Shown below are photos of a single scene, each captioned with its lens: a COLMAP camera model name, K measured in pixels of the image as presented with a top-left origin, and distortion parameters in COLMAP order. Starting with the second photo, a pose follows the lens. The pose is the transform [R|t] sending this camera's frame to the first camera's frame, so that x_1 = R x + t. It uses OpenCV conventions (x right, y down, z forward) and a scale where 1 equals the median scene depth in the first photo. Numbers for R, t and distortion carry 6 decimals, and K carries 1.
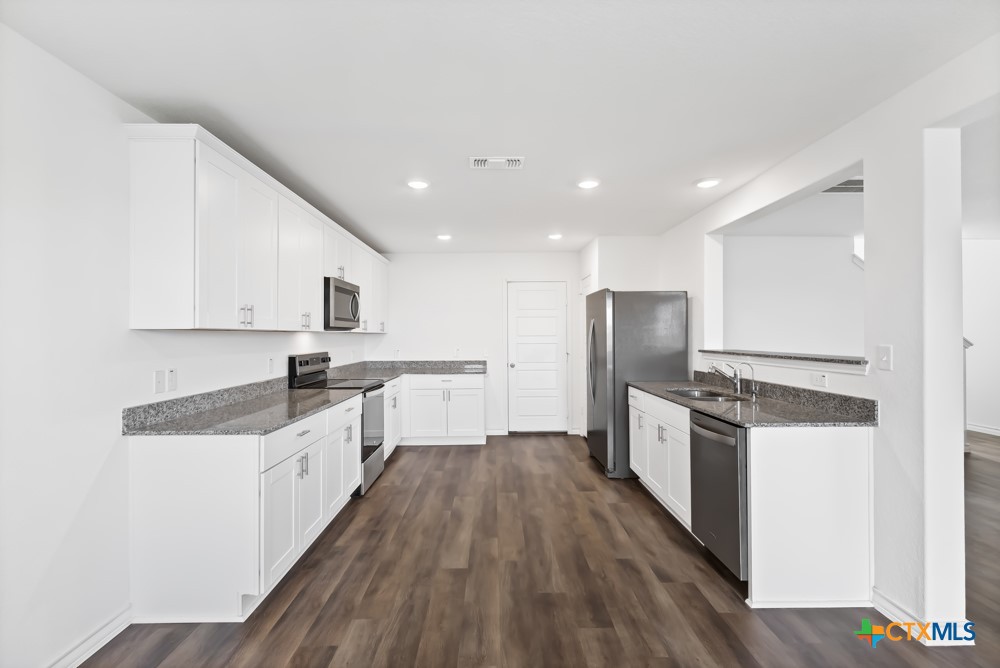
lens RADIAL K [[461.6, 0, 494.6], [0, 461.6, 332.0], [0, 0, 1]] dist [-0.000595, 0.000175]
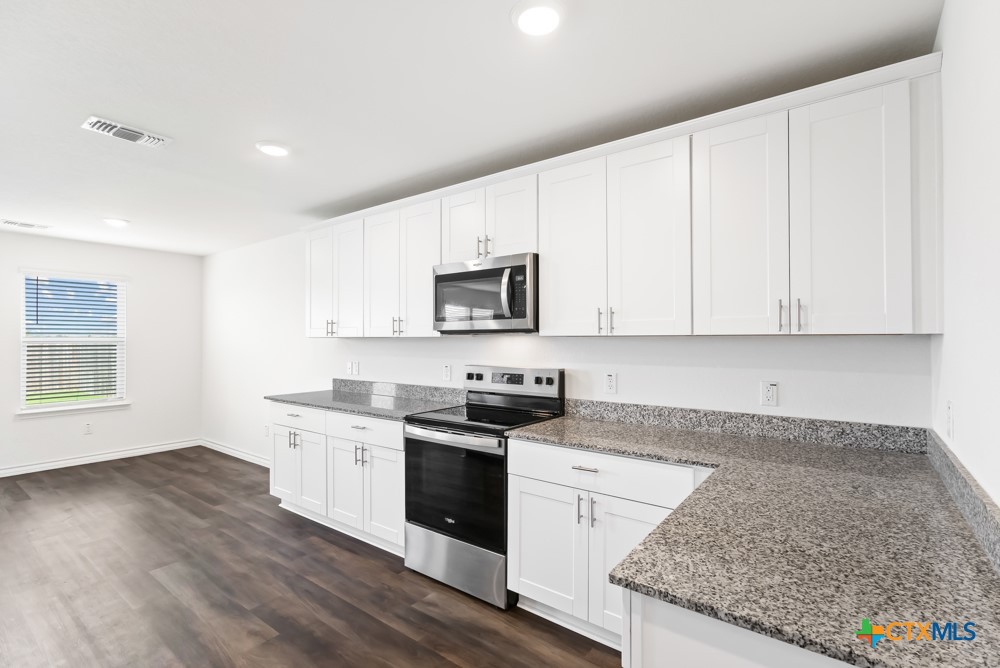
lens RADIAL K [[461.6, 0, 491.6], [0, 461.6, 338.4], [0, 0, 1]] dist [-0.000595, 0.000175]
pose [[-0.612859, -0.001388, -0.790191, 0.262048], [0.006726, 0.999953, -0.006973, 0.010385], [0.790164, -0.009588, -0.612821, 2.076110]]
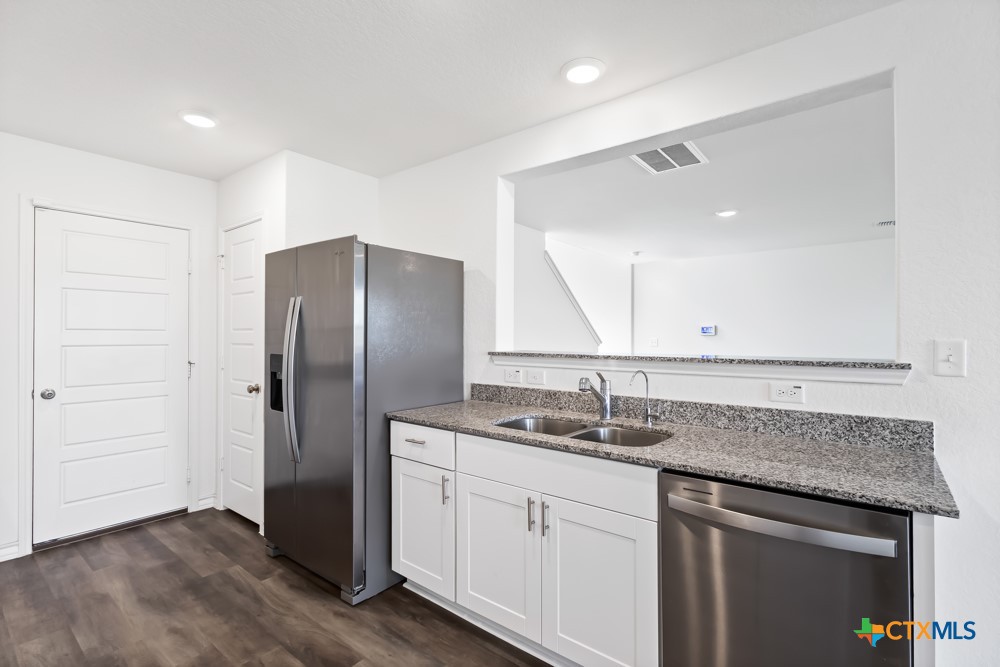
lens RADIAL K [[461.6, 0, 504.8], [0, 461.6, 333.1], [0, 0, 1]] dist [-0.000595, 0.000175]
pose [[0.624022, 0.008818, 0.781357, -0.071055], [-0.010378, 0.999942, -0.002997, 0.018704], [-0.781338, -0.006238, 0.624077, 0.755727]]
